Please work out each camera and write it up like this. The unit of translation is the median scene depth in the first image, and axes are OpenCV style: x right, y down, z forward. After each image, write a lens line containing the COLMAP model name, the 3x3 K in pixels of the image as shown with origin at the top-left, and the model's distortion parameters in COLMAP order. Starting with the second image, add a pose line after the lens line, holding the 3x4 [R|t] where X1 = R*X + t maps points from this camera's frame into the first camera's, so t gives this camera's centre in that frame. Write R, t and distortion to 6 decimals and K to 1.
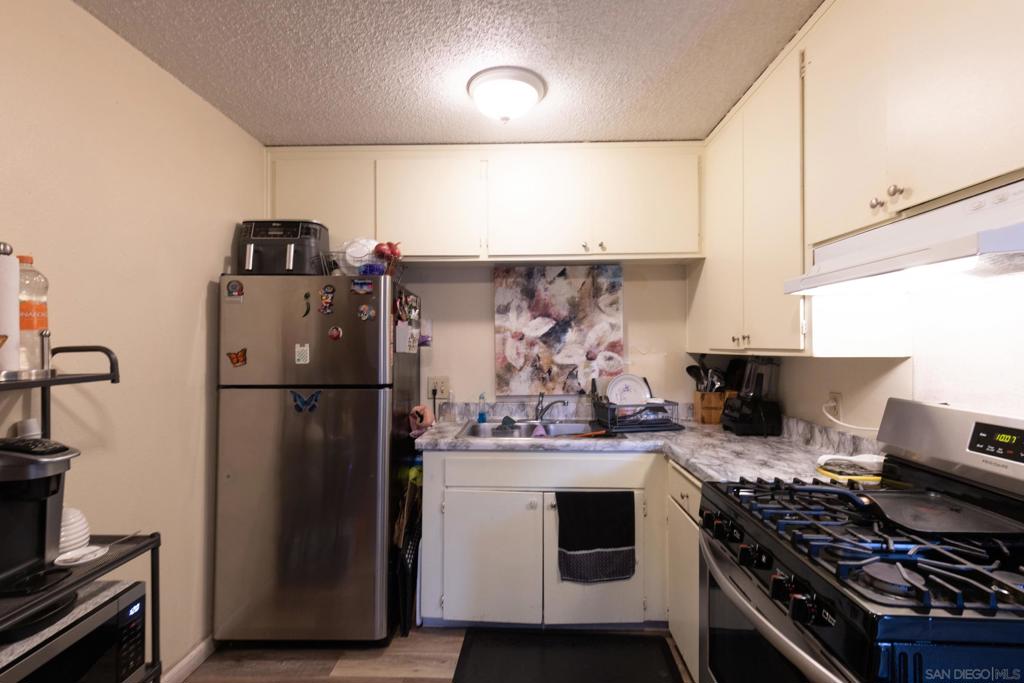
lens RADIAL K [[468.7, 0, 507.9], [0, 468.7, 339.5], [0, 0, 1]] dist [0.008570, -0.001974]
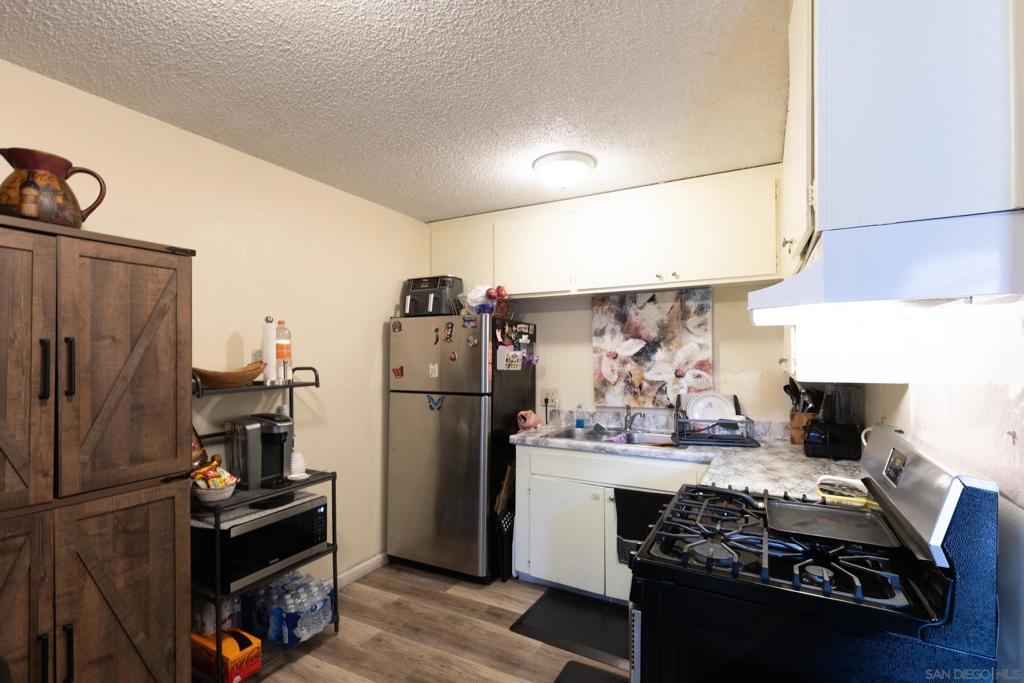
lens RADIAL K [[468.7, 0, 517.8], [0, 468.7, 350.7], [0, 0, 1]] dist [0.008570, -0.001974]
pose [[0.901166, -0.005562, -0.433439, 0.400559], [0.006890, 0.999975, 0.001493, -0.028637], [0.433420, -0.004332, 0.901182, -0.184072]]
